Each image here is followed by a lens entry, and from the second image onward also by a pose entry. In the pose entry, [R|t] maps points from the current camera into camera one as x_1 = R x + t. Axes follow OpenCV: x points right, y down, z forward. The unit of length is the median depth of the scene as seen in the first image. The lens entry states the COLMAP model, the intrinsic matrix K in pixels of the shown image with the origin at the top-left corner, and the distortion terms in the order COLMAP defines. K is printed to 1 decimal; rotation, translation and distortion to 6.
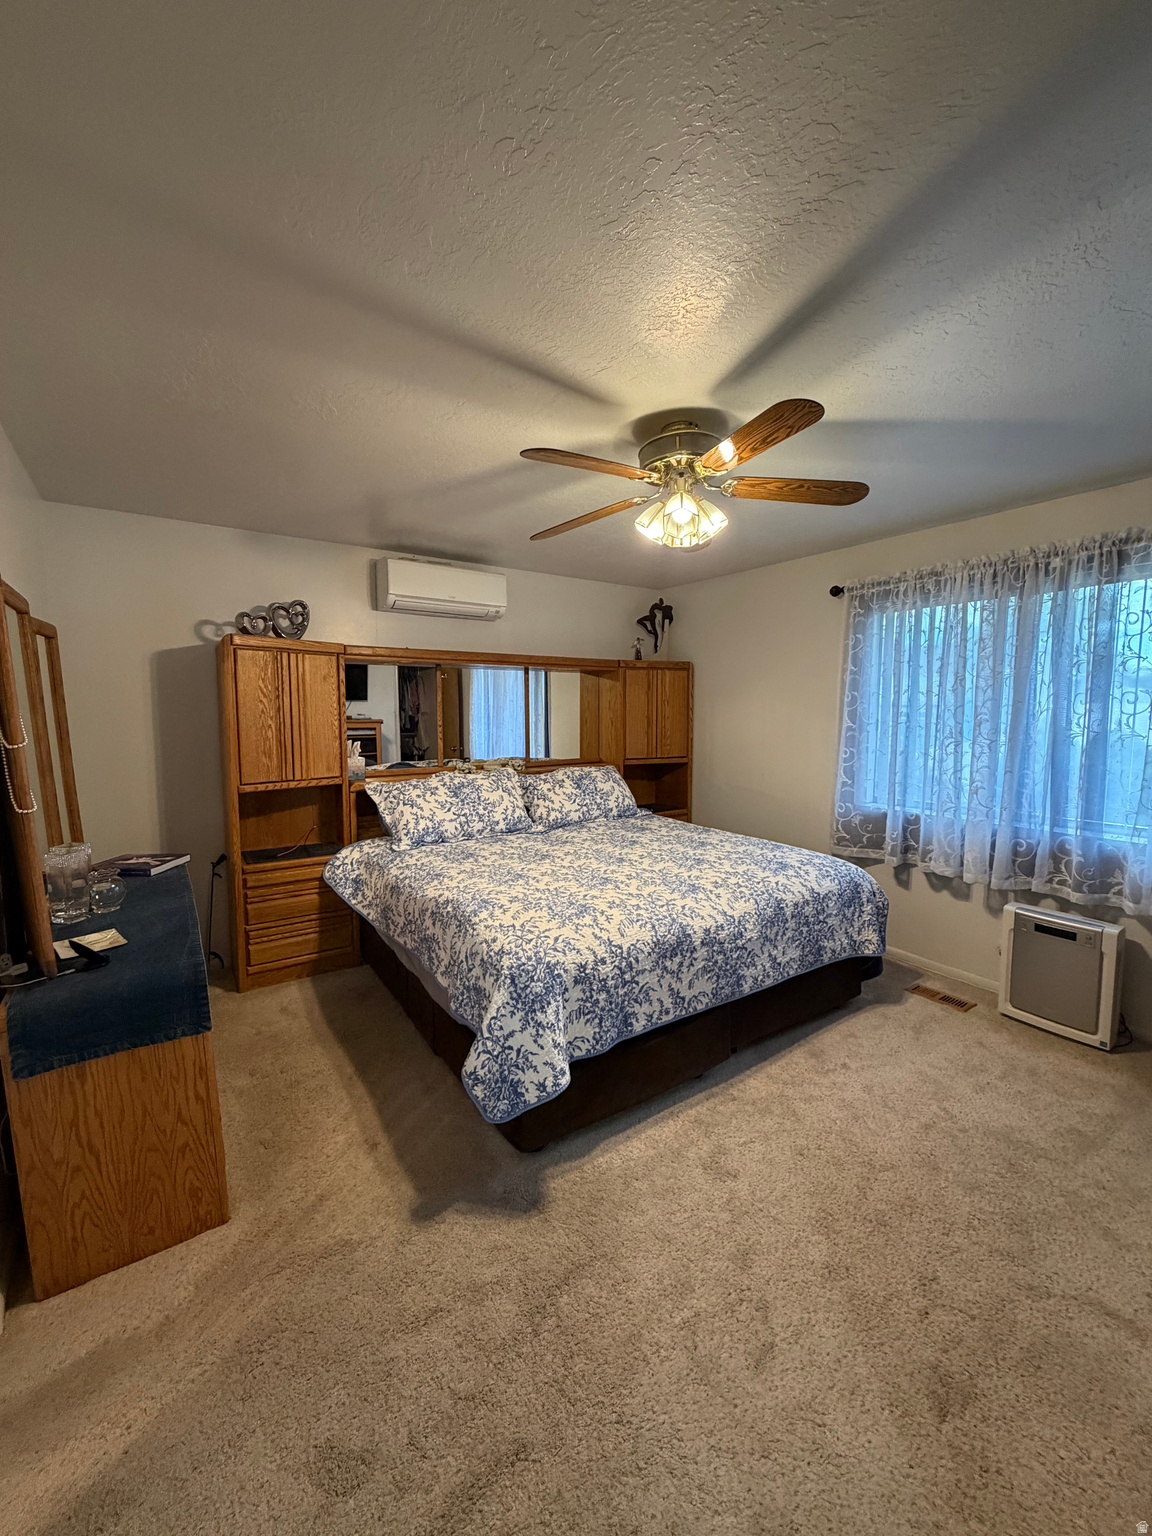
lens RADIAL K [[616.1, 0, 569.3], [0, 616.1, 767.5], [0, 0, 1]] dist [0.010333, 0.000024]
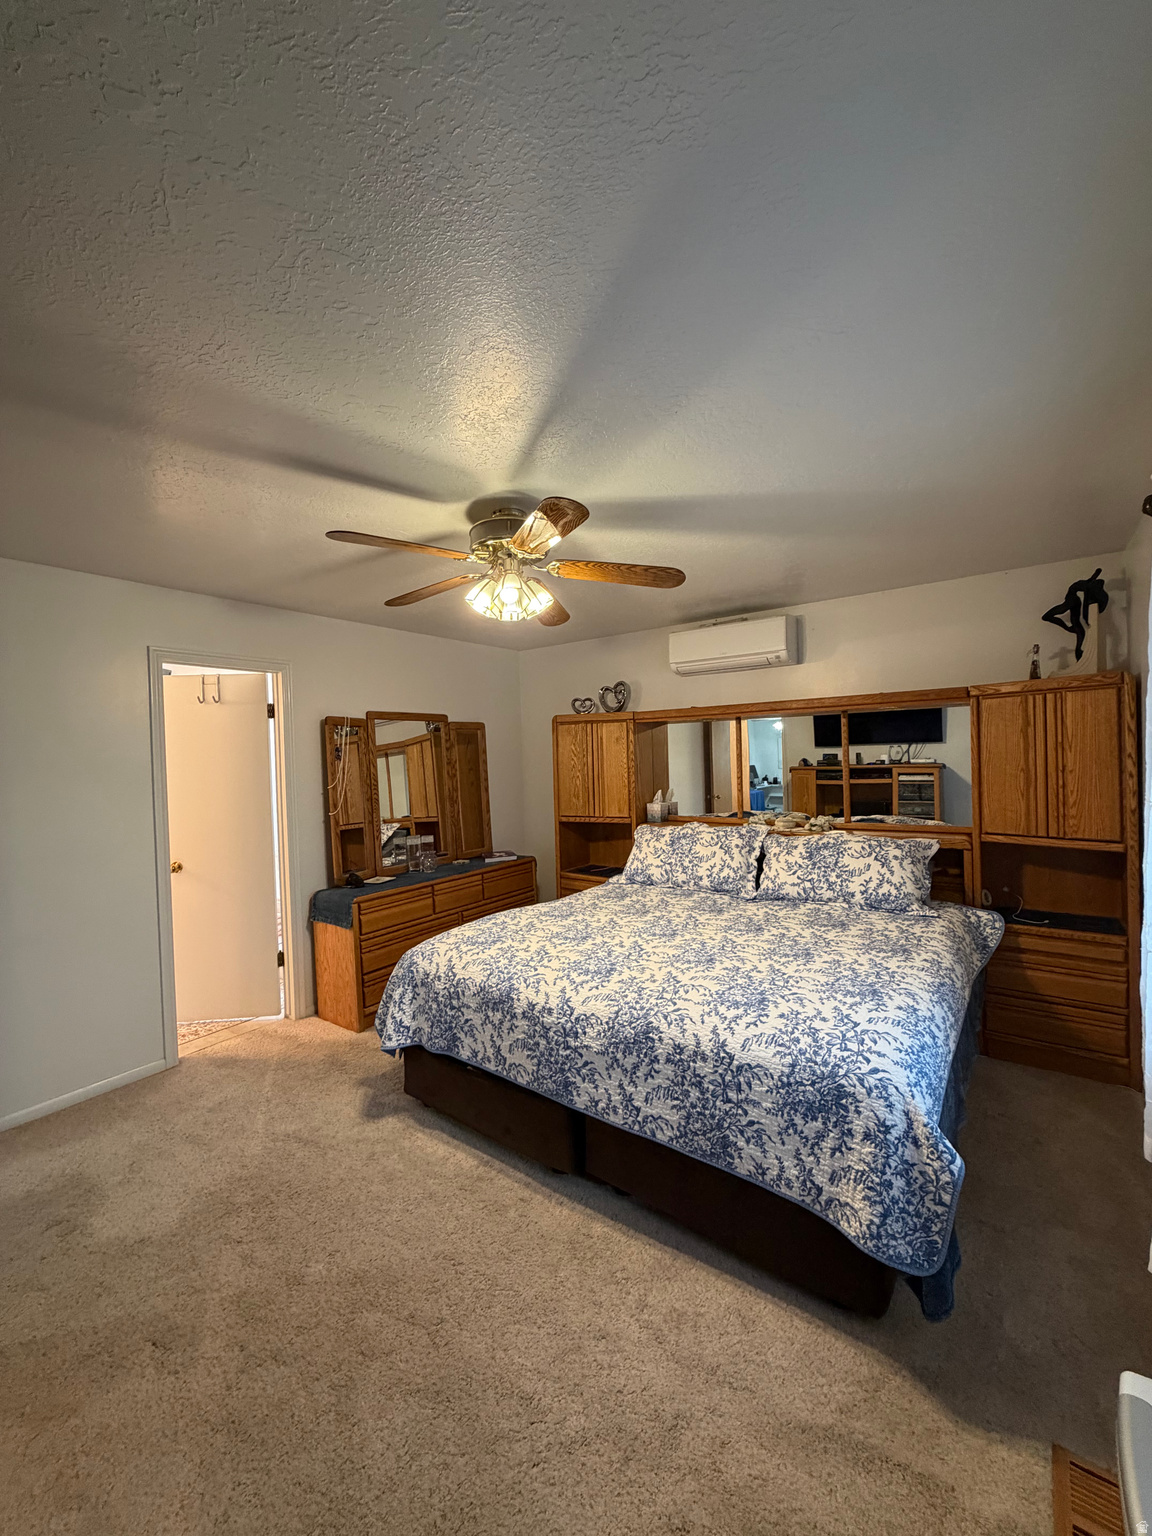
lens RADIAL K [[616.1, 0, 567.9], [0, 616.1, 765.6], [0, 0, 1]] dist [0.010333, 0.000024]
pose [[0.316067, 0.005147, -0.948723, 0.953650], [-0.064142, 0.997813, -0.015955, -0.077493], [0.946566, 0.065896, 0.315706, 0.606486]]
